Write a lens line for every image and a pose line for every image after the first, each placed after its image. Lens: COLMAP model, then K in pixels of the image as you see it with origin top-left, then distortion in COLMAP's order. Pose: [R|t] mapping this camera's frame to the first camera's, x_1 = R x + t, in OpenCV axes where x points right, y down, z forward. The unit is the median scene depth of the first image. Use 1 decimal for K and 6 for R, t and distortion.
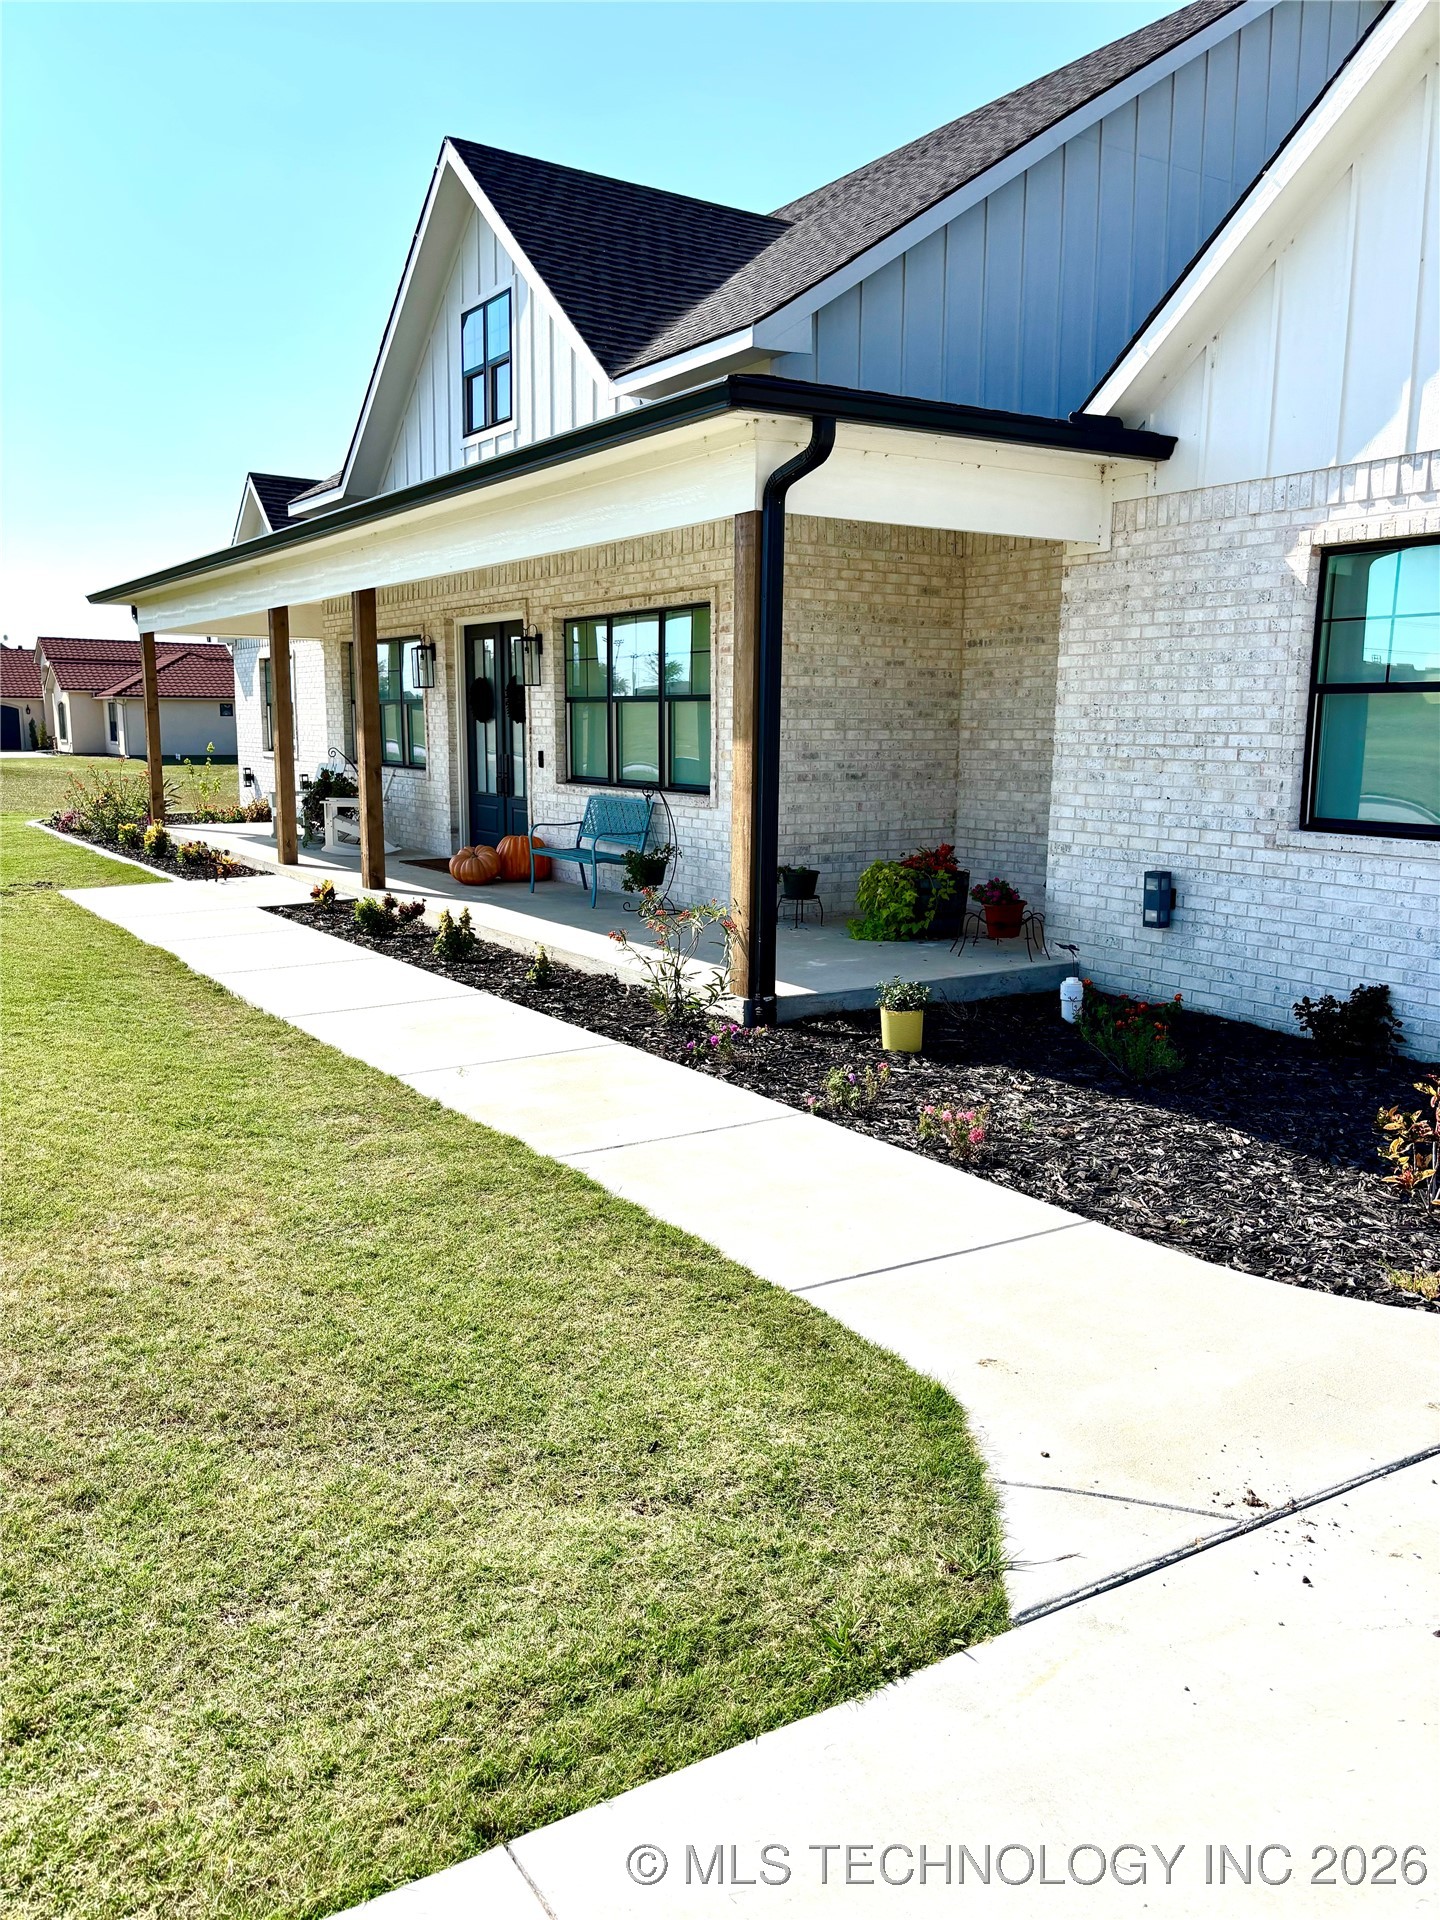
lens RADIAL K [[1452.1, 0, 720.0], [0, 1452.1, 960.0], [0, 0, 1]] dist [0.018462, -0.000494]
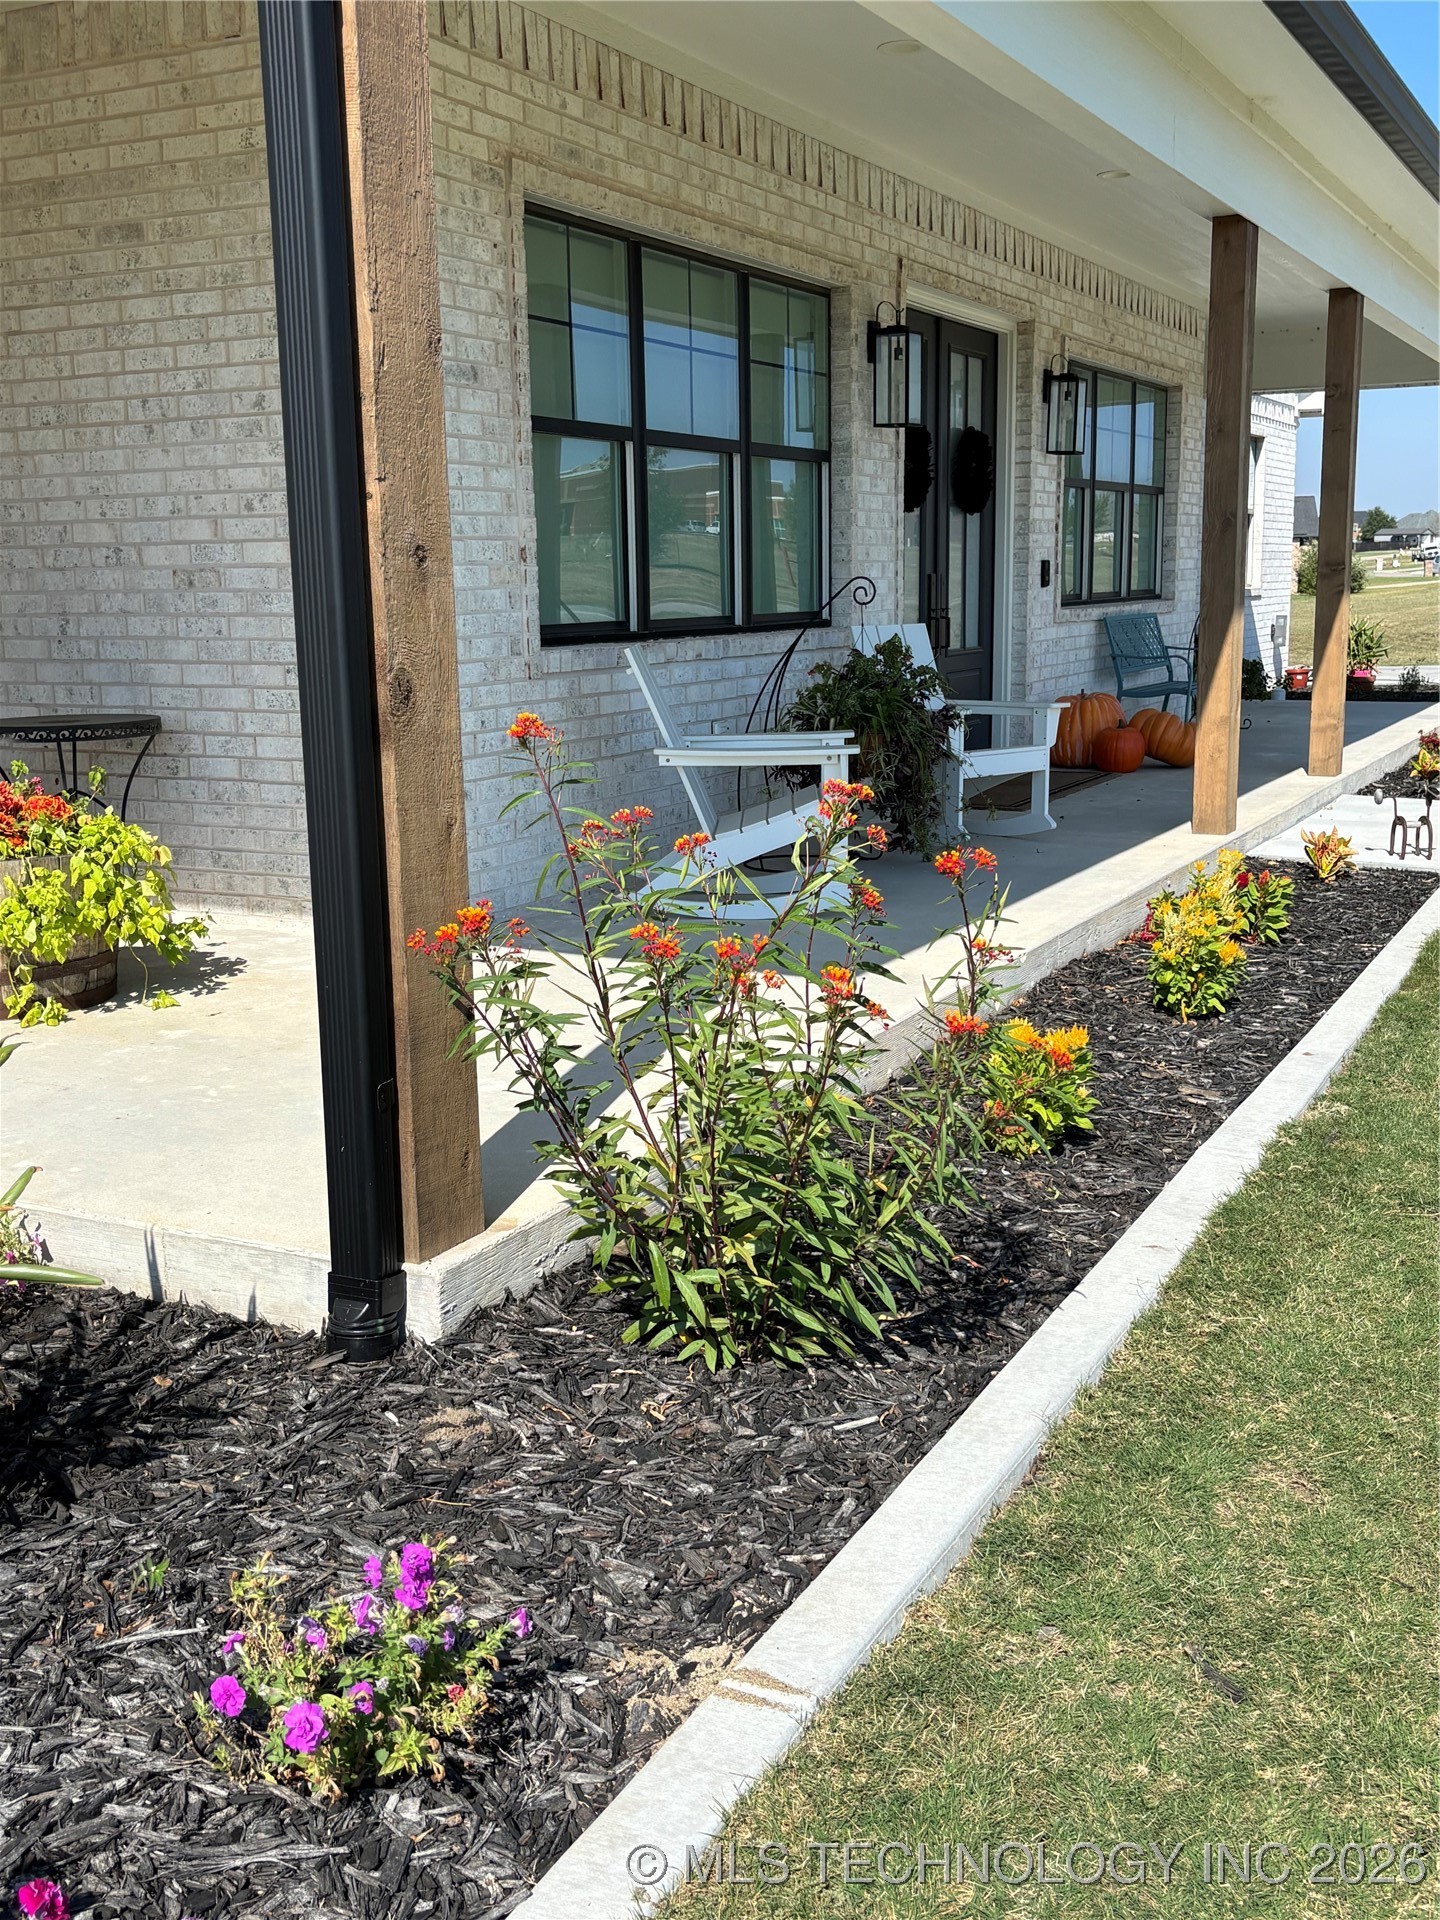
lens RADIAL K [[1940.5, 0, 720.0], [0, 1940.5, 960.0], [0, 0, 1]] dist [-0.000250, -0.000106]
pose [[-0.494835, -0.169608, 0.852274, -1.438969], [0.150413, 0.949246, 0.276237, -0.415524], [-0.855870, 0.264885, -0.444209, 2.744556]]
